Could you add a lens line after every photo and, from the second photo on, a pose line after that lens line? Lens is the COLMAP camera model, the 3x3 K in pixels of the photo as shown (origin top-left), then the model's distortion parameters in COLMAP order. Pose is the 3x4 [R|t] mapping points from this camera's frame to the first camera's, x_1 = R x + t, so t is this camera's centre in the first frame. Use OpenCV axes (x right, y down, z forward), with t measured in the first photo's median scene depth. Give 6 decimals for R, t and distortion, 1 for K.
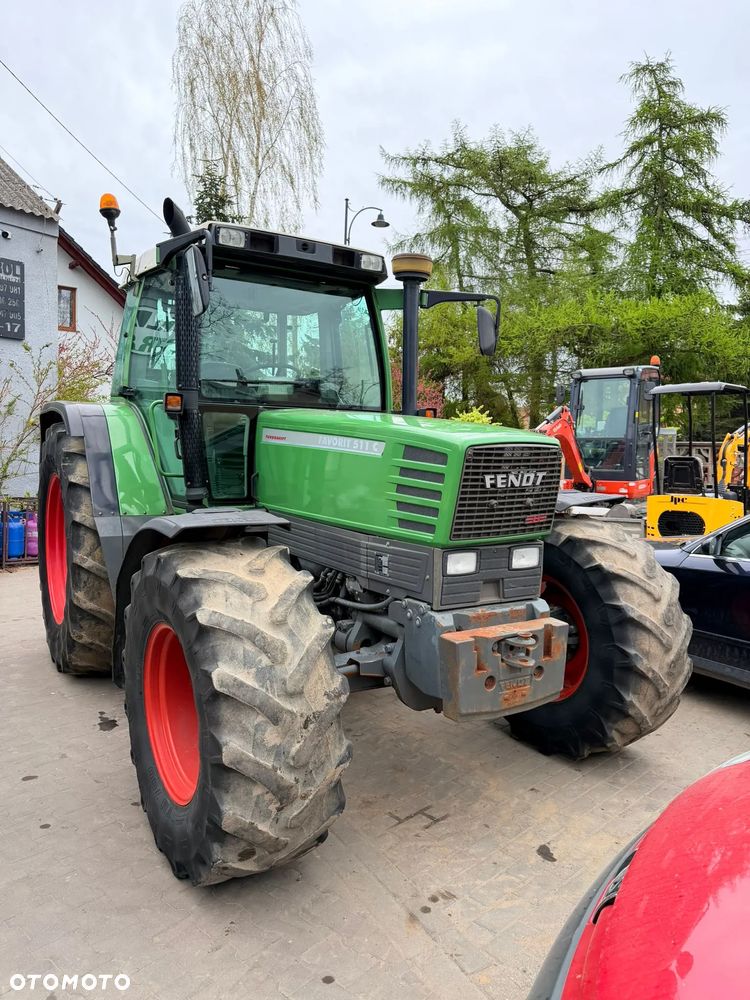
lens RADIAL K [[704.6, 0, 377.6], [0, 704.6, 497.7], [0, 0, 1]] dist [0.059184, -0.067358]
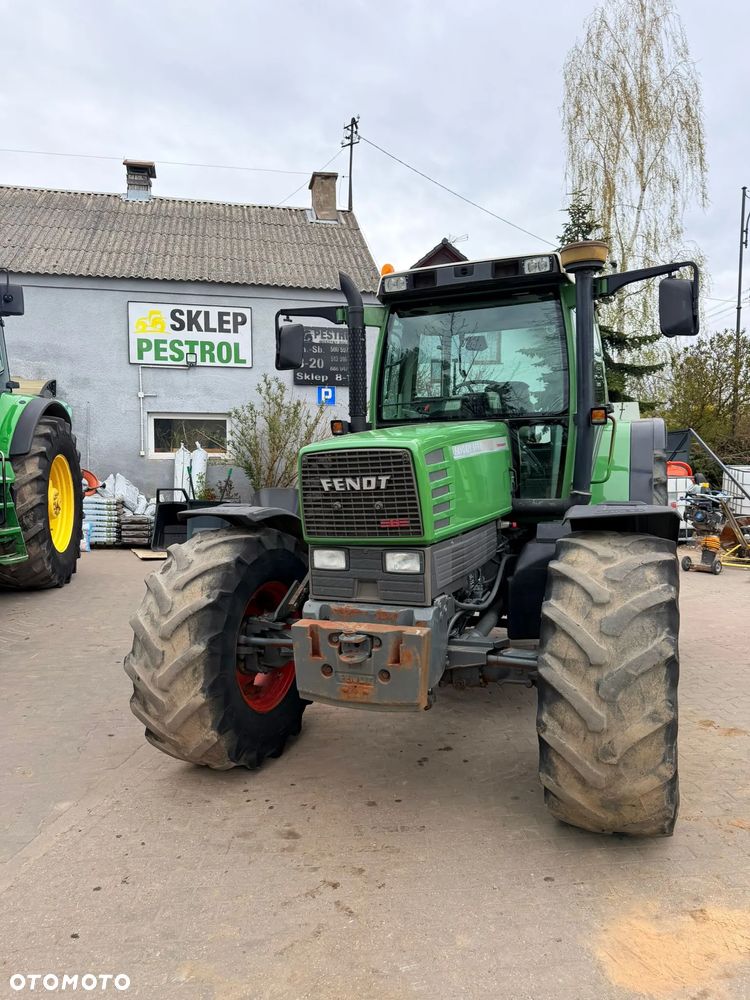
lens RADIAL K [[704.6, 0, 371.3], [0, 704.6, 496.5], [0, 0, 1]] dist [0.059184, -0.067358]
pose [[0.588359, 0.009794, -0.808541, 0.927719], [-0.029900, 0.999506, -0.009650, 0.002970], [0.808047, 0.029853, 0.588361, 0.356015]]
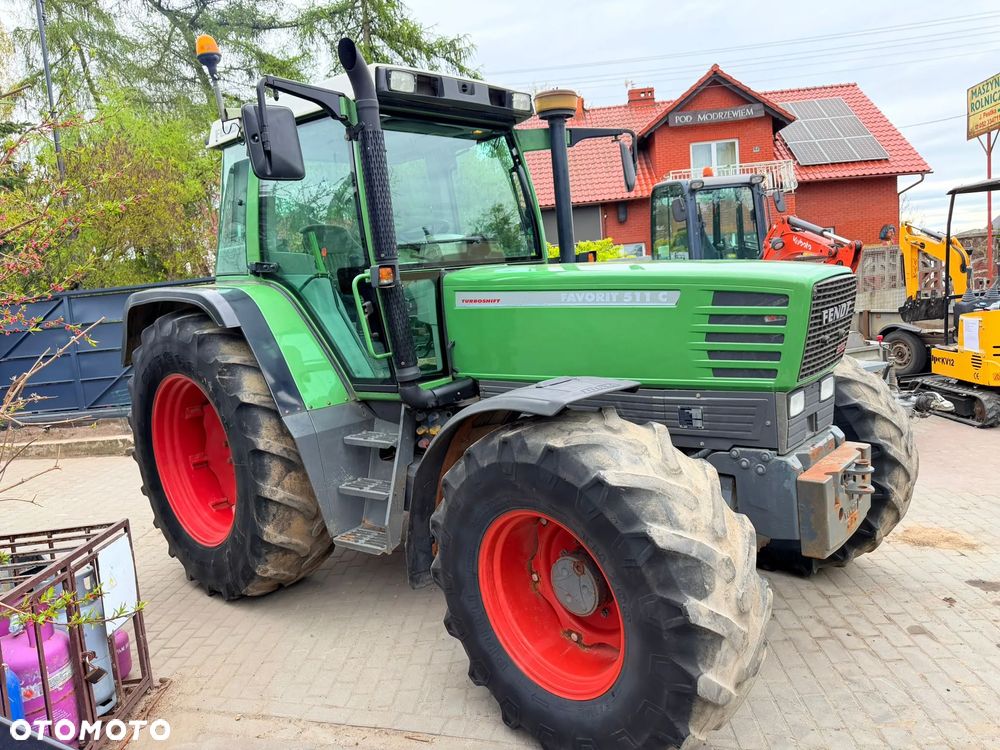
lens RADIAL K [[704.6, 0, 494.2], [0, 704.6, 376.9], [0, 0, 1]] dist [0.059184, -0.067358]
pose [[0.956394, -0.148325, 0.251616, -0.472594], [0.134445, 0.988332, 0.071588, -0.063671], [-0.259299, -0.034637, 0.965176, 0.130215]]
